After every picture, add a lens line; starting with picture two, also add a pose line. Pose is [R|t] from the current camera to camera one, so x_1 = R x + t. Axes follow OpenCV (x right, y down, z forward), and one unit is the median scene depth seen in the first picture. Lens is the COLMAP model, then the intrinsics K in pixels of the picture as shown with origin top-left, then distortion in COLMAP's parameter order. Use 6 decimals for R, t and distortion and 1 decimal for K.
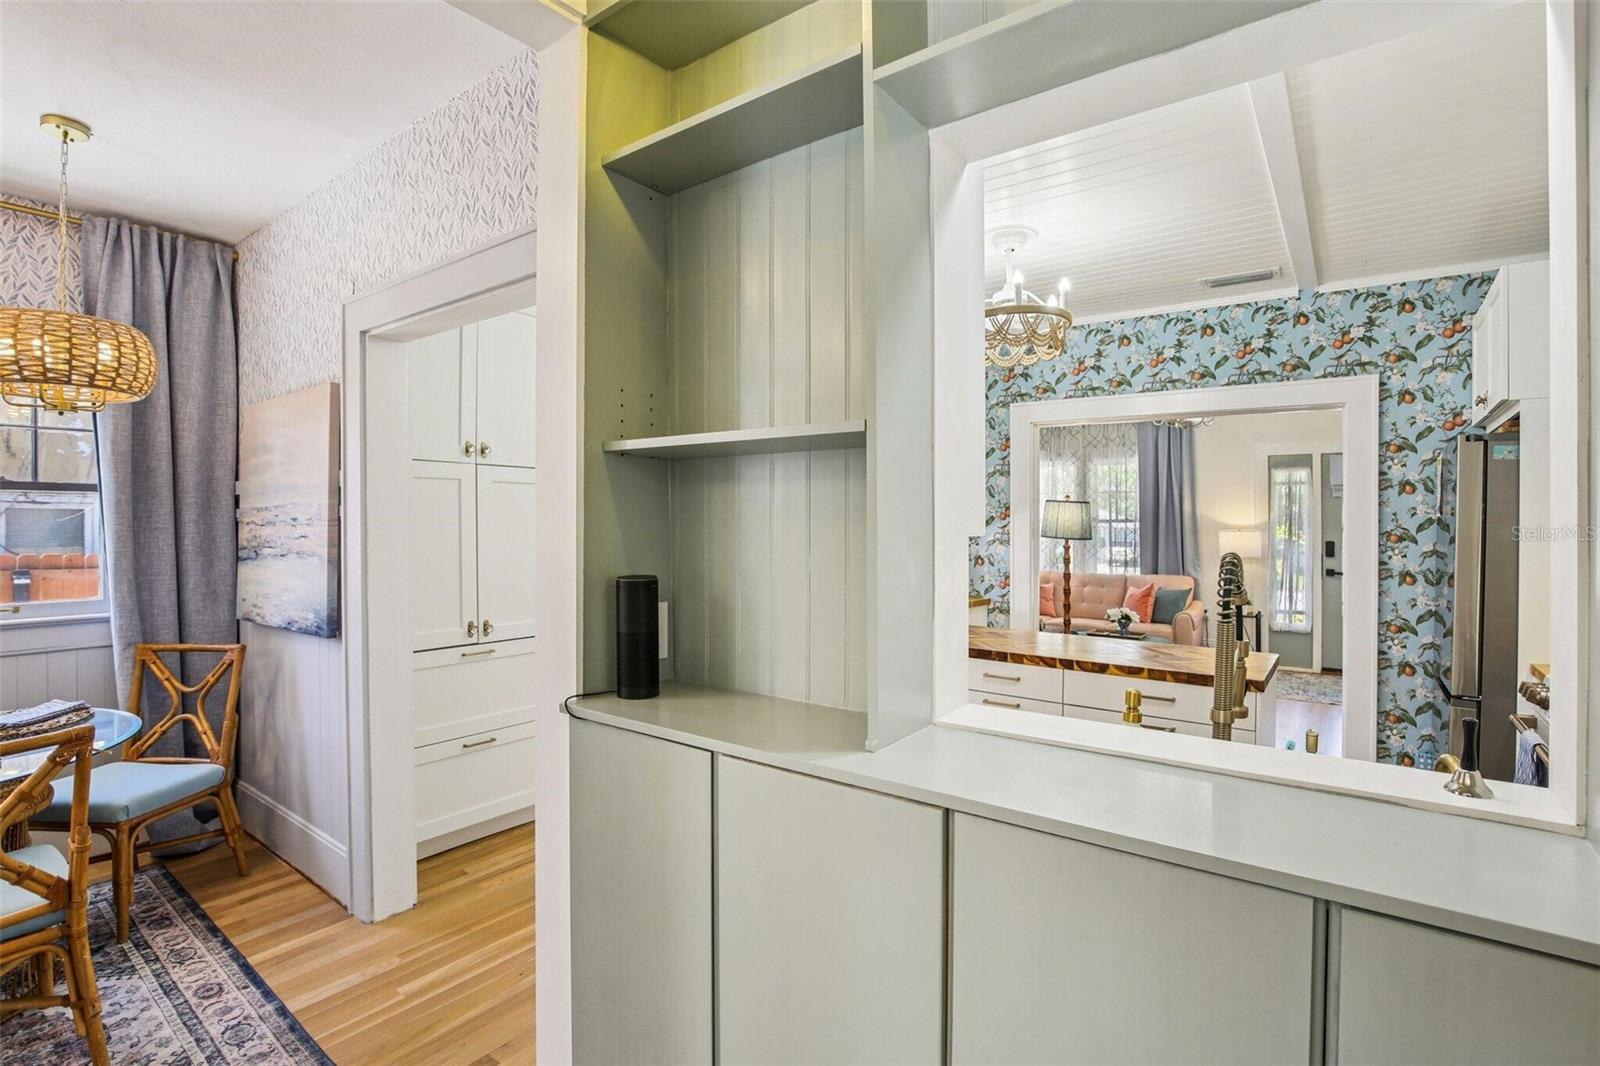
lens RADIAL K [[745.4, 0, 804.4], [0, 745.4, 525.3], [0, 0, 1]] dist [-0.021664, 0.001822]
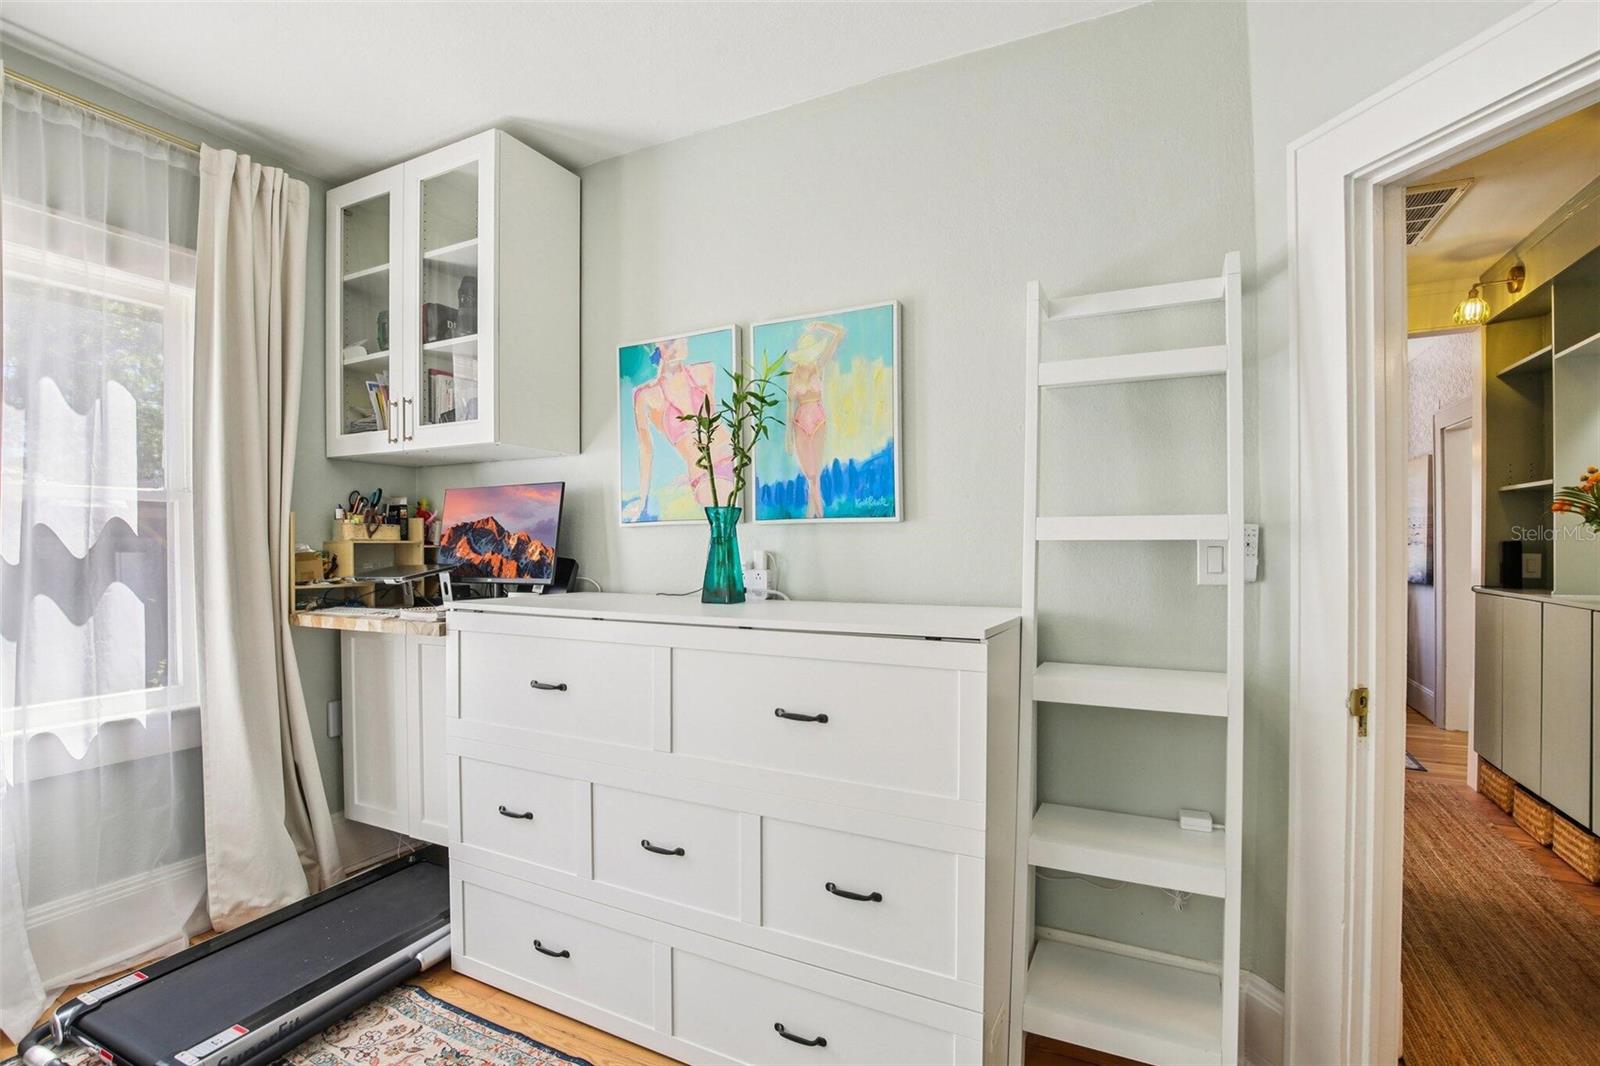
lens RADIAL K [[745.4, 0, 798.7], [0, 745.4, 536.9], [0, 0, 1]] dist [-0.021664, 0.001822]
pose [[0.173146, -0.008115, -0.984863, 1.718111], [-0.003384, 0.999955, -0.008834, 0.082846], [0.984890, 0.004863, 0.173111, -1.713361]]
